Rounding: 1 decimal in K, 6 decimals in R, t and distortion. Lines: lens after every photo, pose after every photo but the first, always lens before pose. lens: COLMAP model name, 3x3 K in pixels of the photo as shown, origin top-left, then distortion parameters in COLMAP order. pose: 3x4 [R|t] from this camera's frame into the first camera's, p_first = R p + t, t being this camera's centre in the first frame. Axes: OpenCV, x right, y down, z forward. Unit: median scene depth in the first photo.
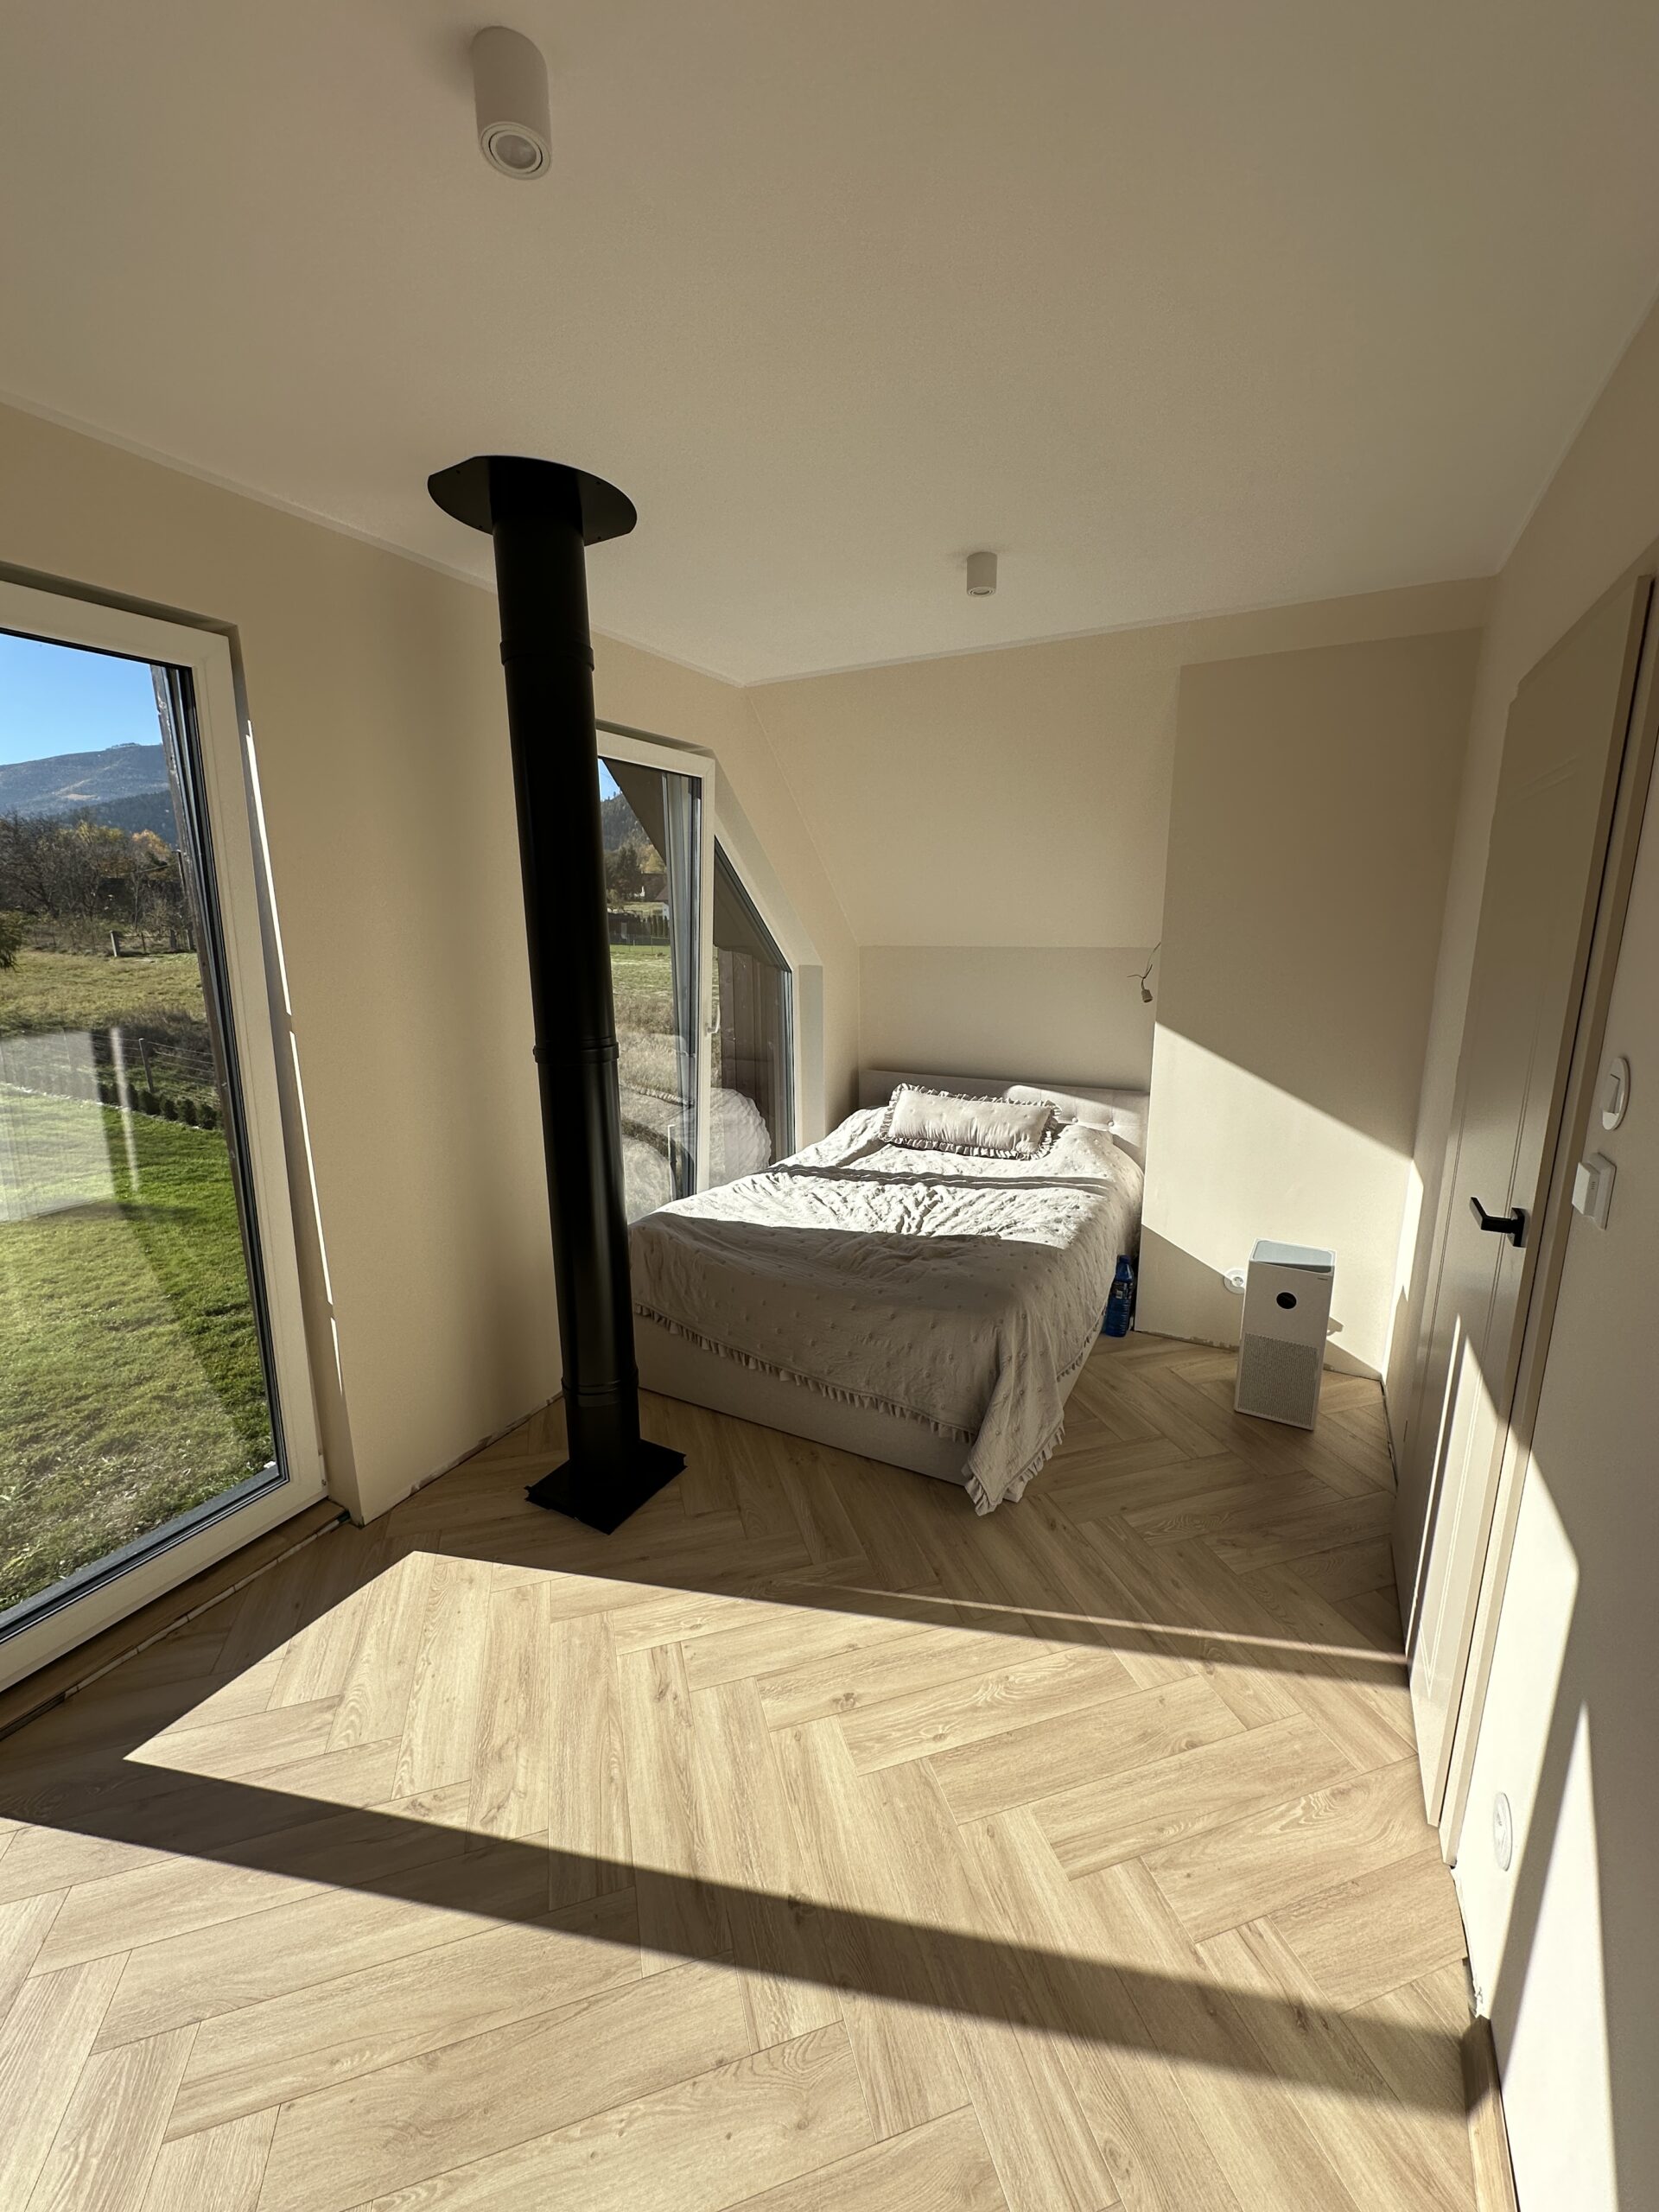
lens RADIAL K [[880.7, 0, 830.4], [0, 880.7, 1101.5], [0, 0, 1]] dist [0.000078, 0.000203]
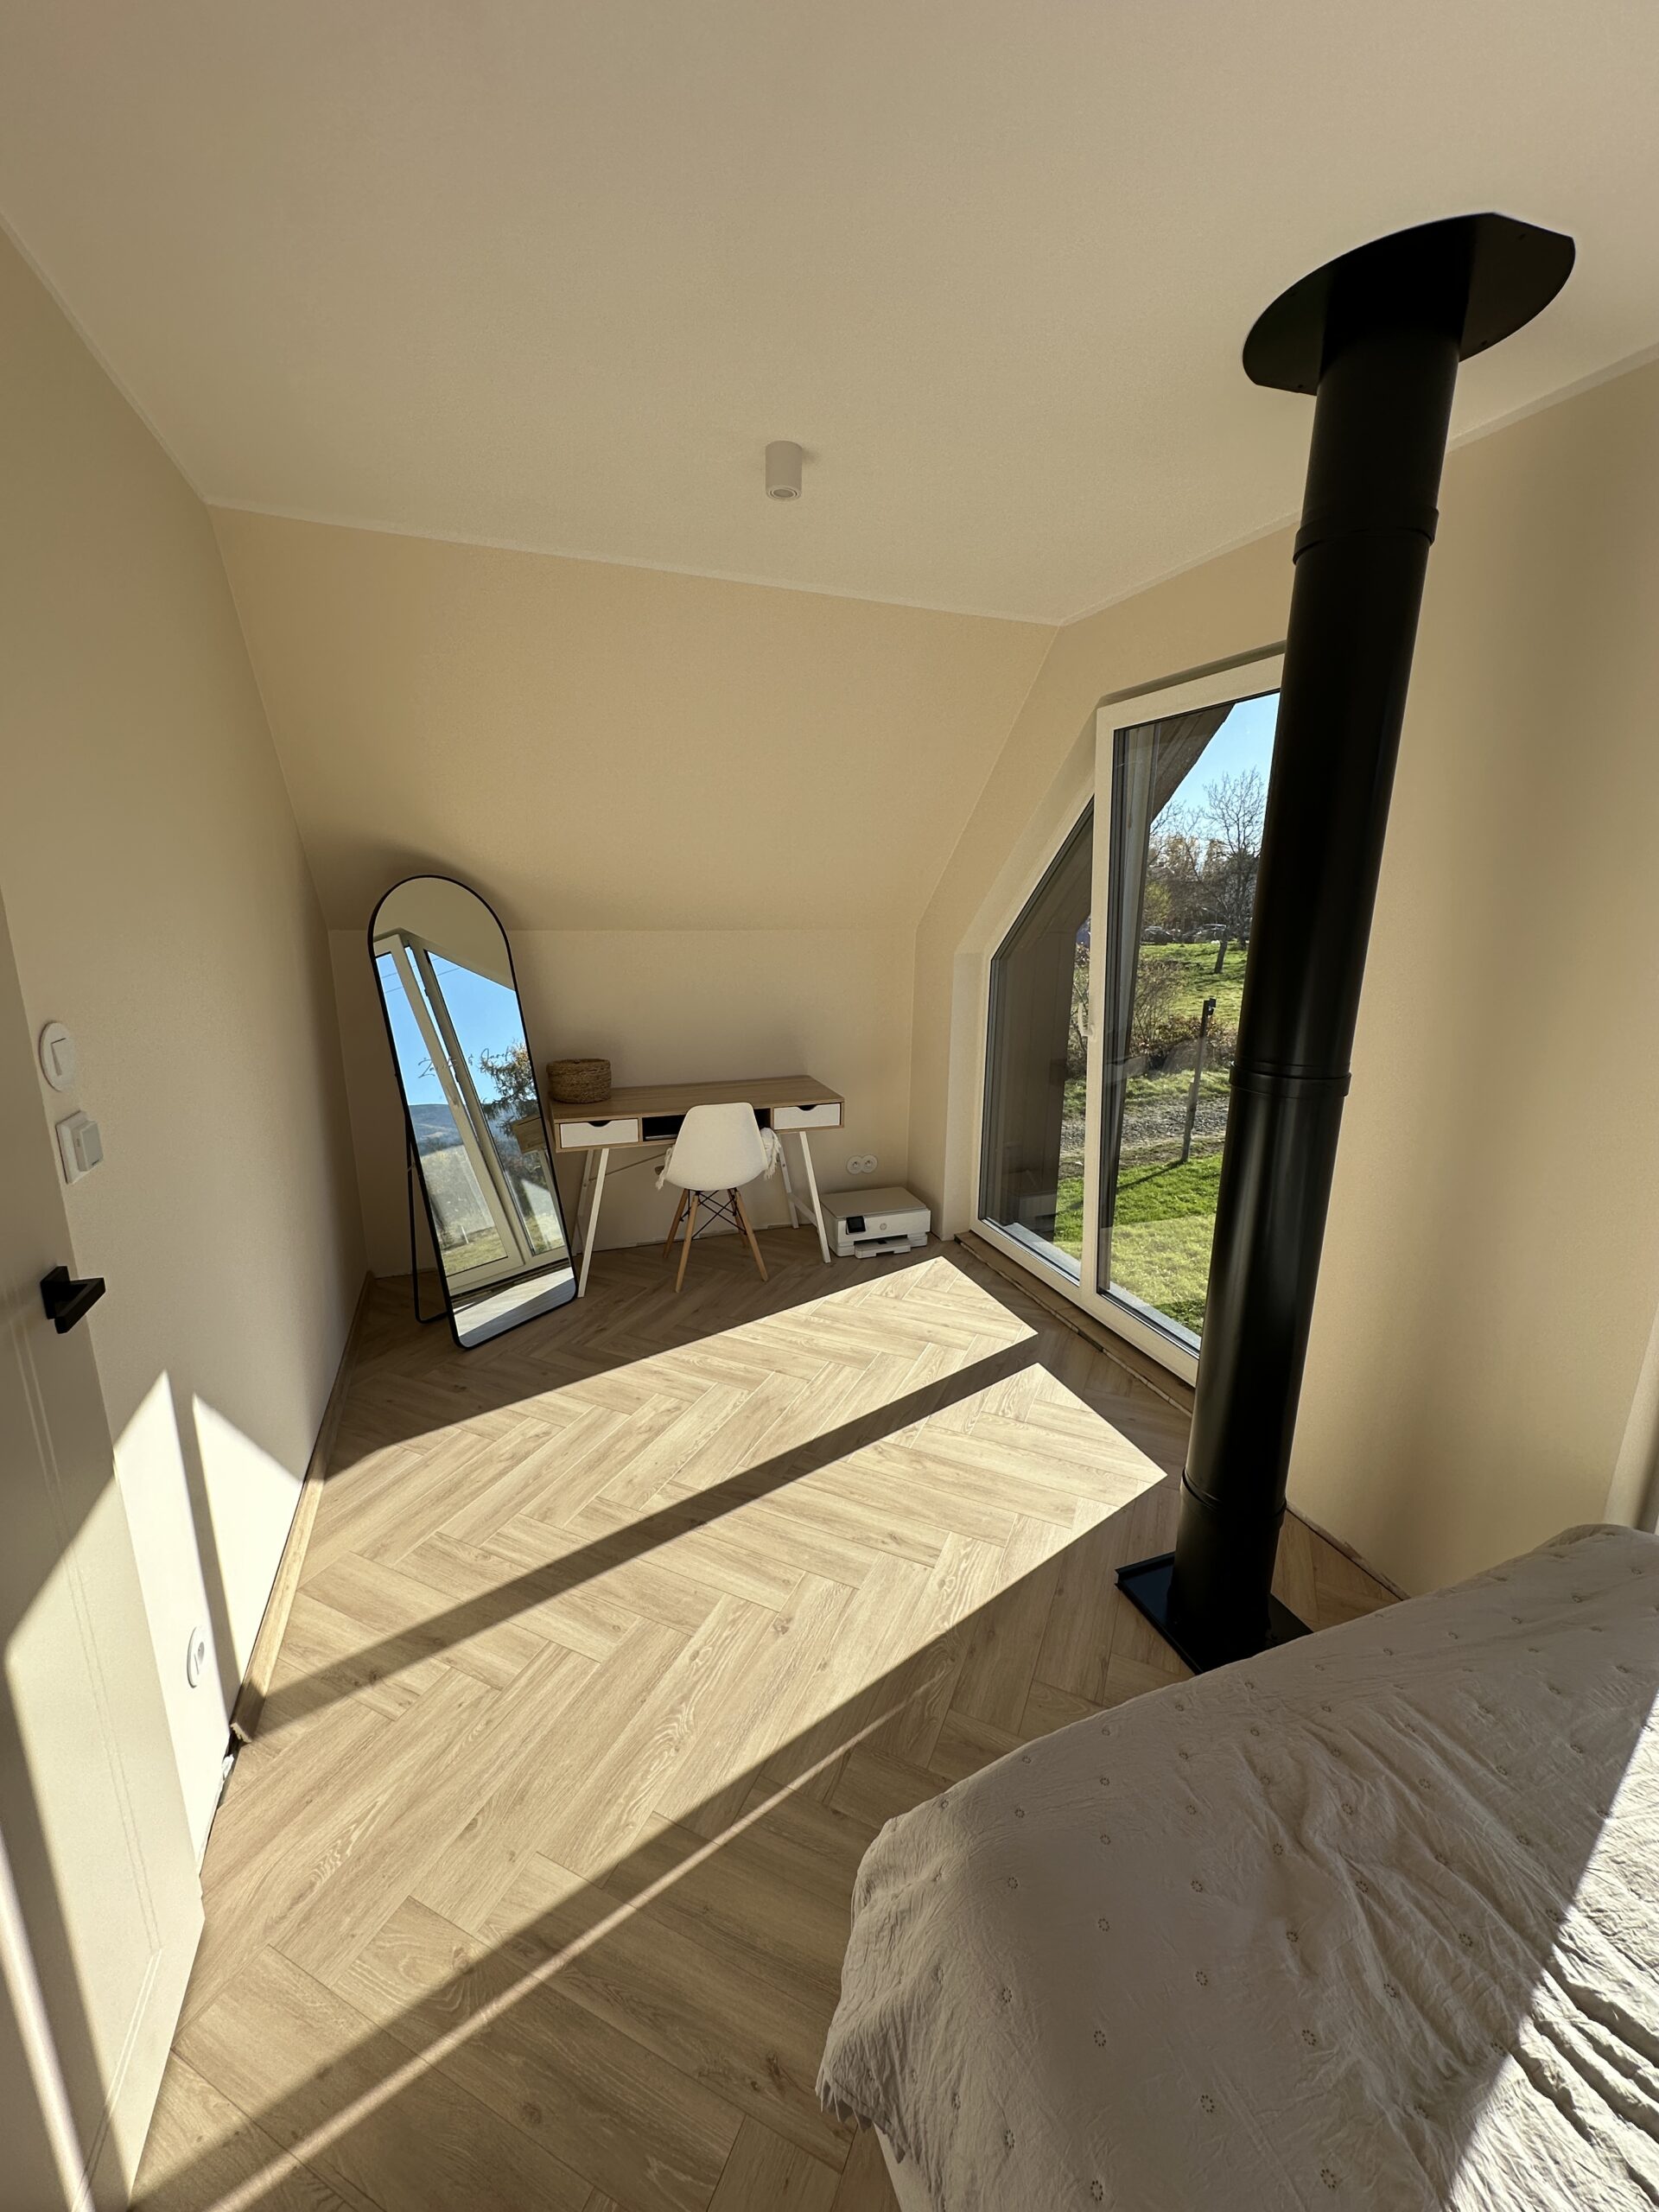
lens RADIAL K [[880.7, 0, 830.4], [0, 880.7, 1101.5], [0, 0, 1]] dist [0.000078, 0.000203]
pose [[-0.657025, 0.174139, -0.733481, 0.689785], [-0.163675, 0.916795, 0.364275, -0.324856], [0.735886, 0.359391, -0.573855, 1.499664]]
